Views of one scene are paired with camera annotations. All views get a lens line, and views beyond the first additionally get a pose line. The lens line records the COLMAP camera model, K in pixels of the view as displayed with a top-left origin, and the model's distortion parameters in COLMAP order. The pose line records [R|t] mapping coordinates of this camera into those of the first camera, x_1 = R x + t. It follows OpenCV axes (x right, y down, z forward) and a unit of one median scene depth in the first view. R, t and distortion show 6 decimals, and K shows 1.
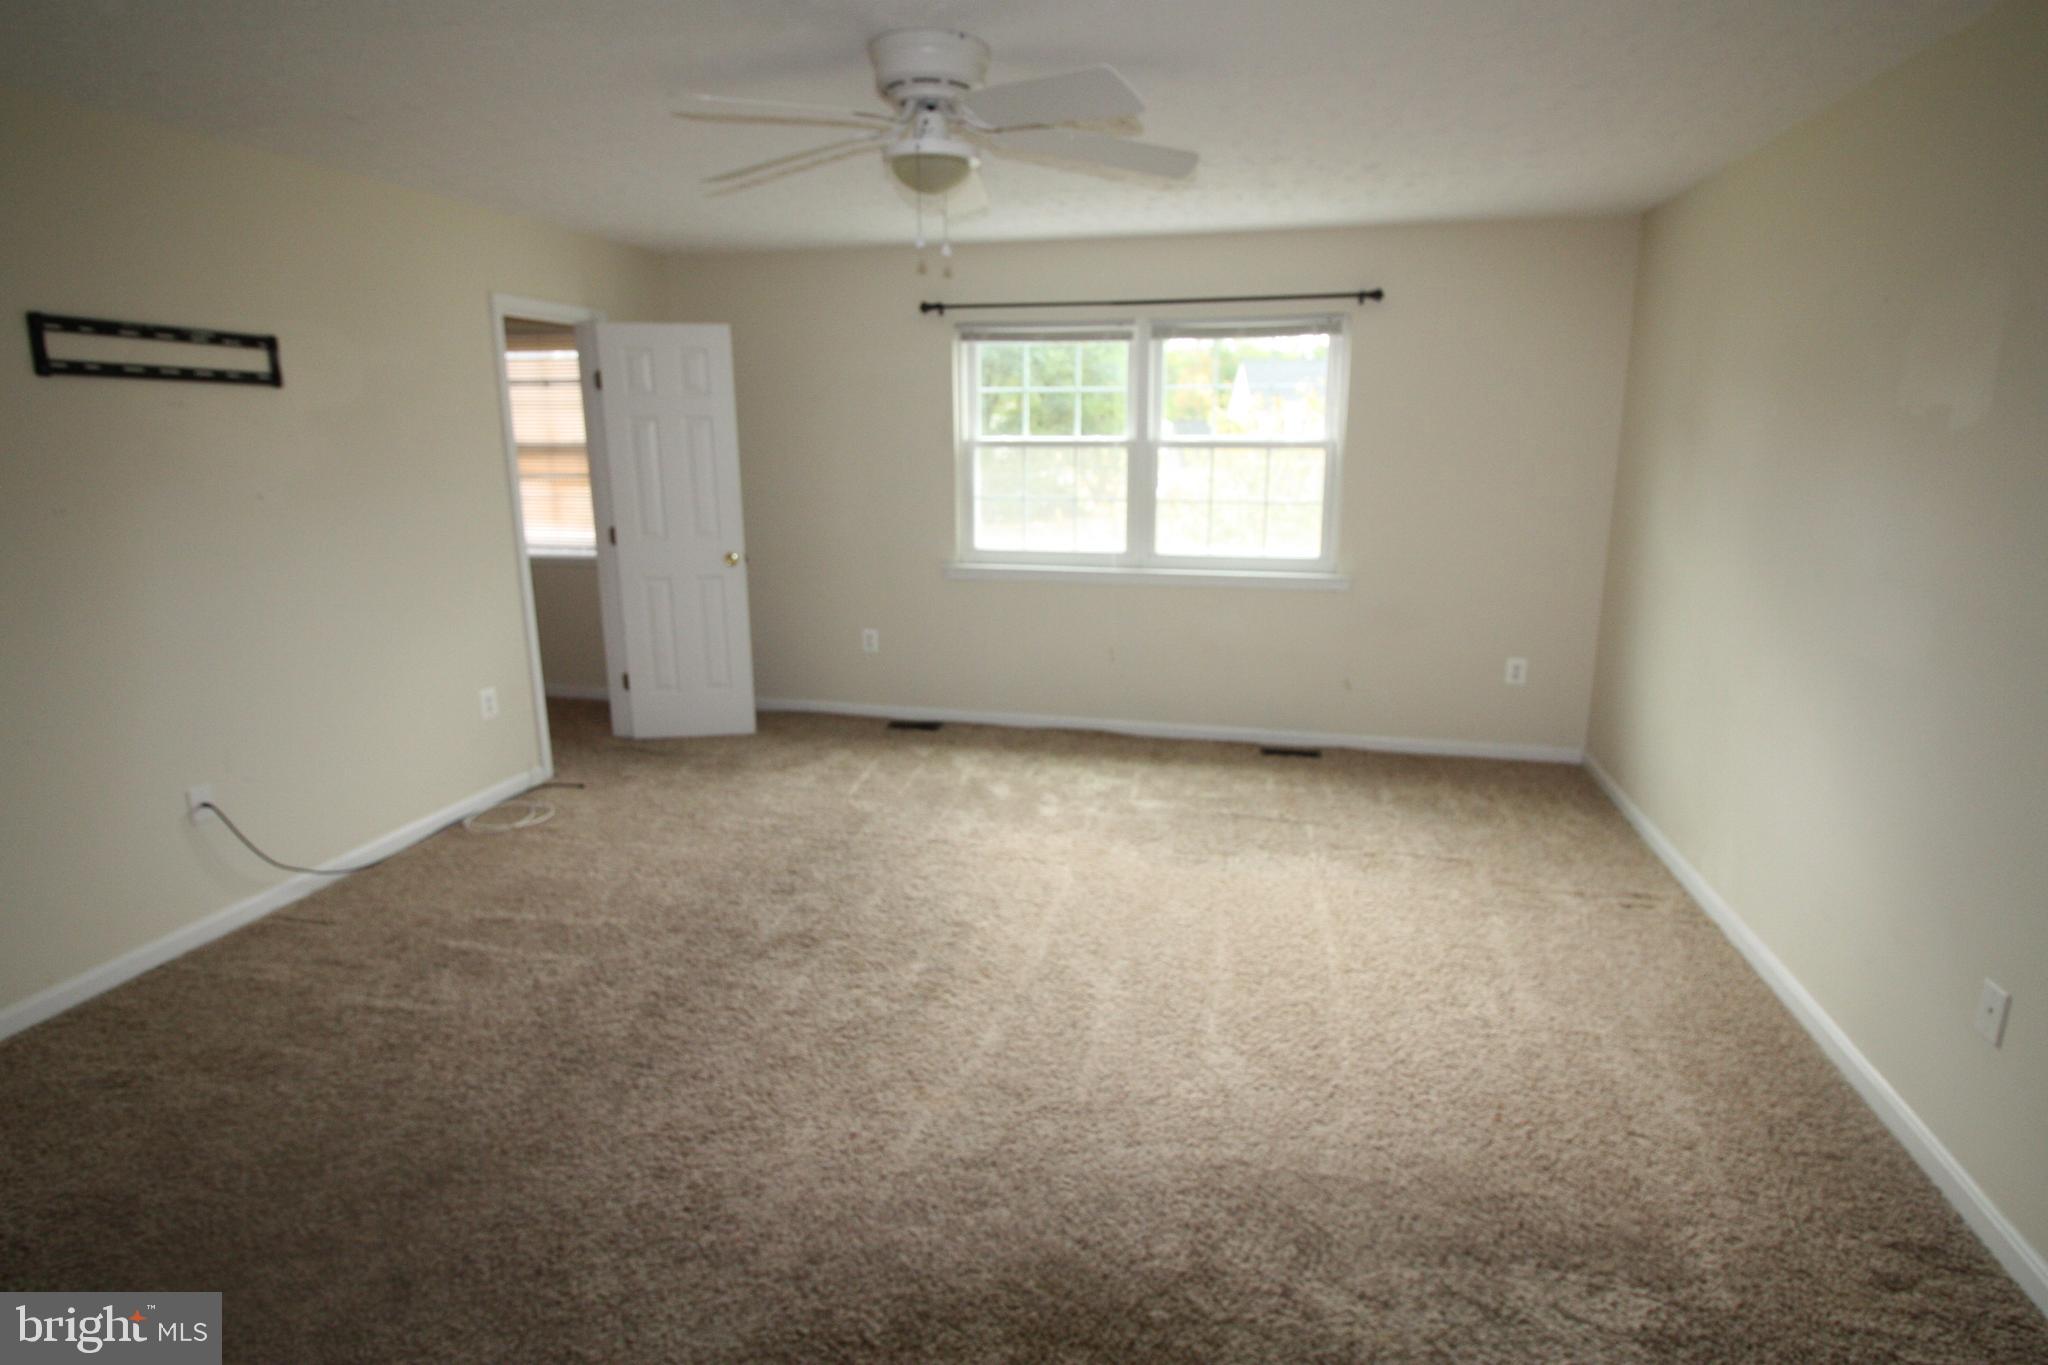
lens RADIAL K [[1066.6, 0, 1024.0], [0, 1066.6, 682.5], [0, 0, 1]] dist [0.002223, -0.016715]
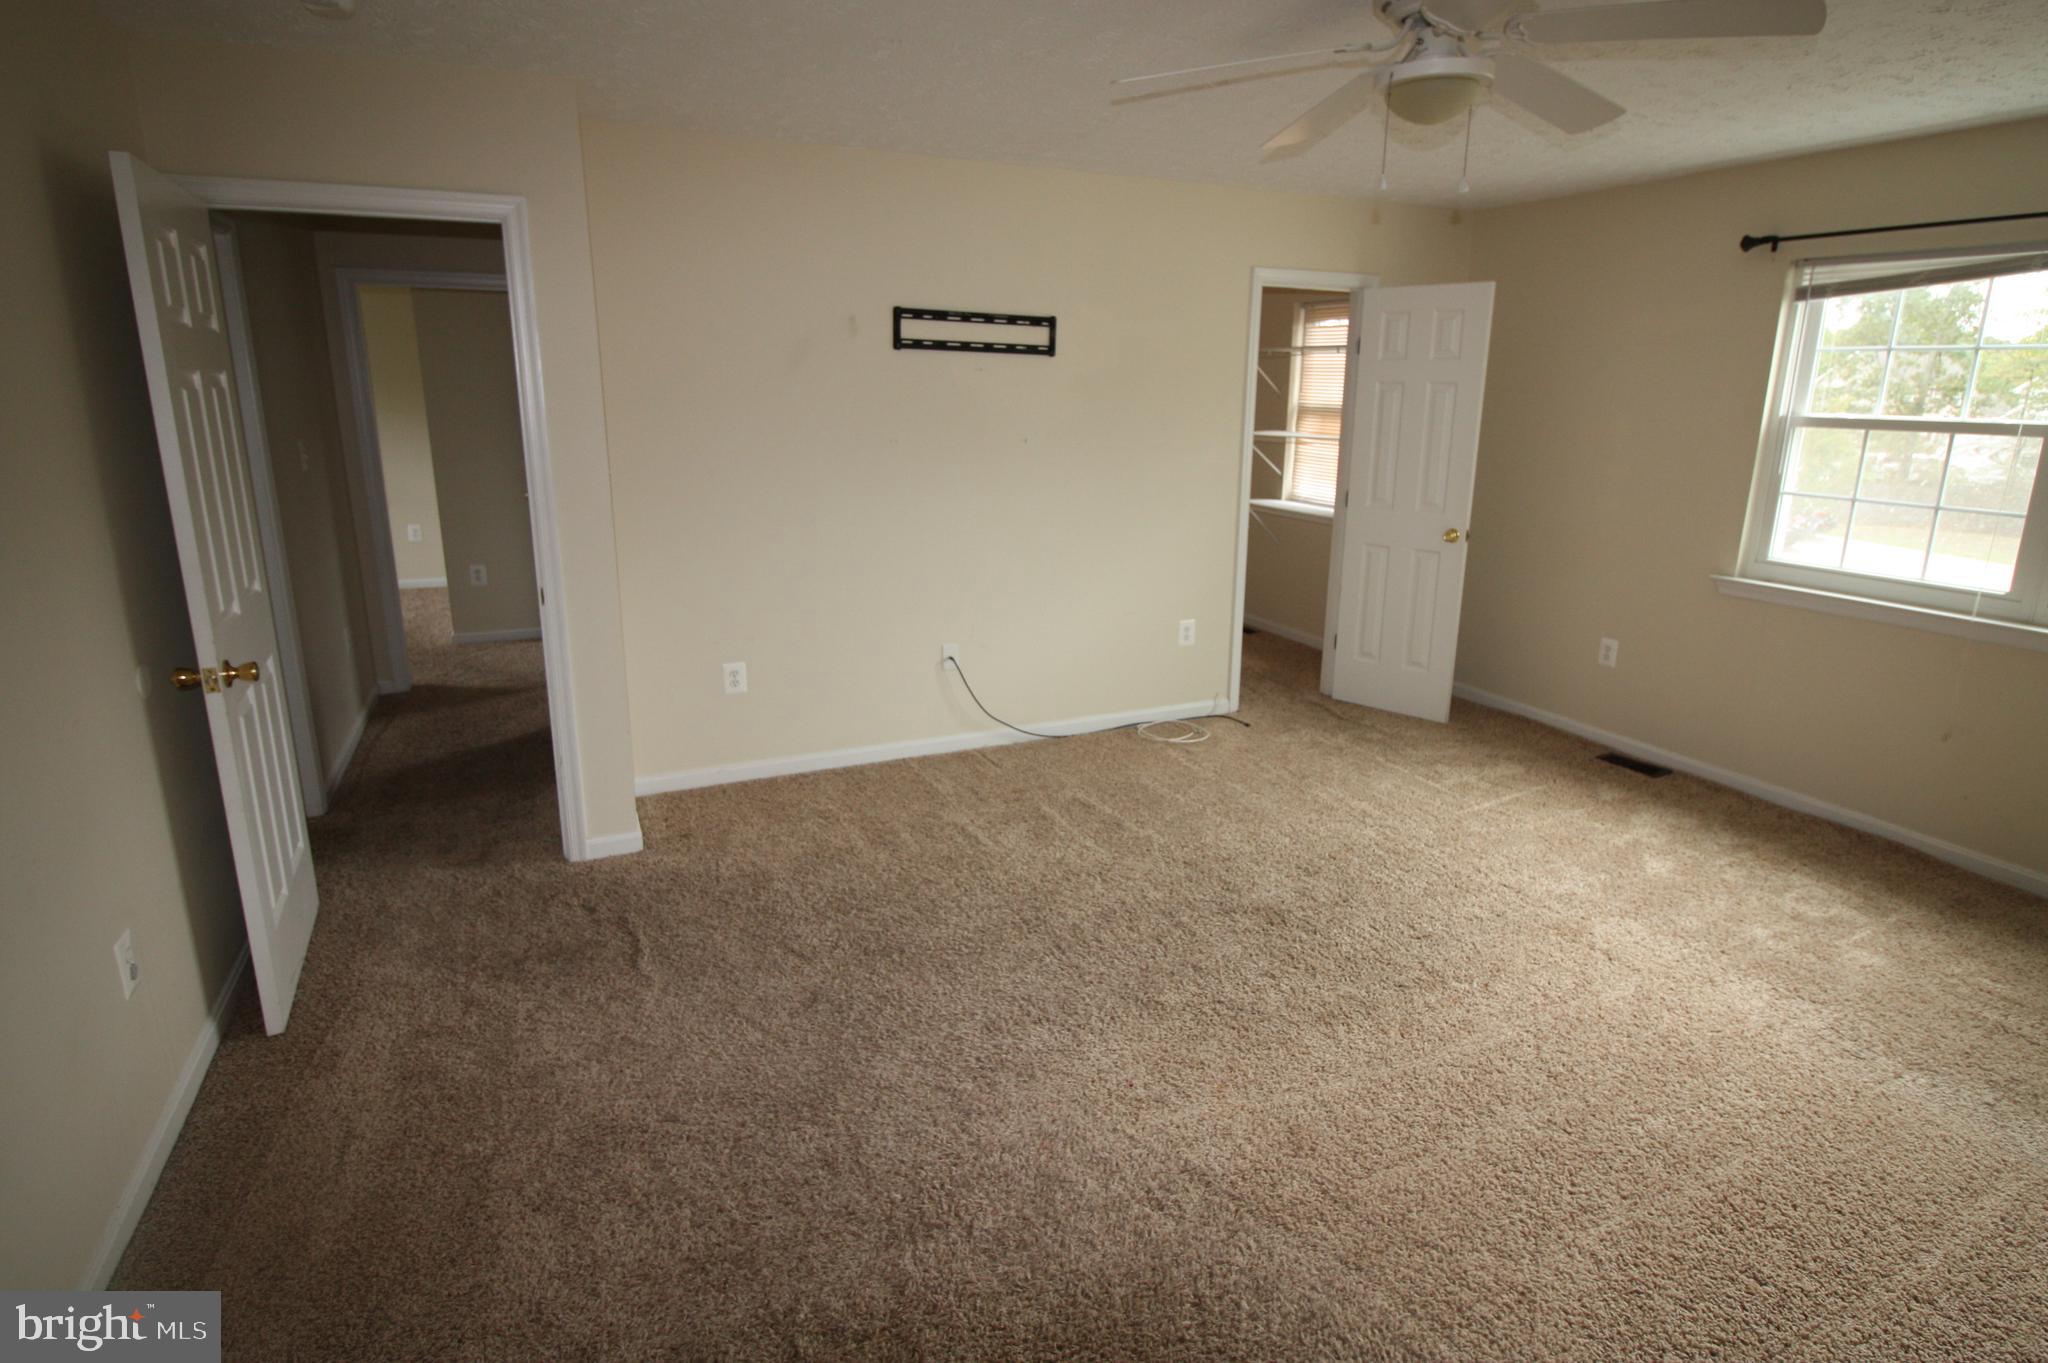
lens RADIAL K [[1076.6, 0, 1024.0], [0, 1076.6, 681.5], [0, 0, 1]] dist [-0.001891, -0.000465]
pose [[0.601512, 0.220421, -0.767853, 0.311881], [-0.198572, 0.972268, 0.123545, -0.040059], [0.773791, 0.078161, 0.628601, 0.150022]]
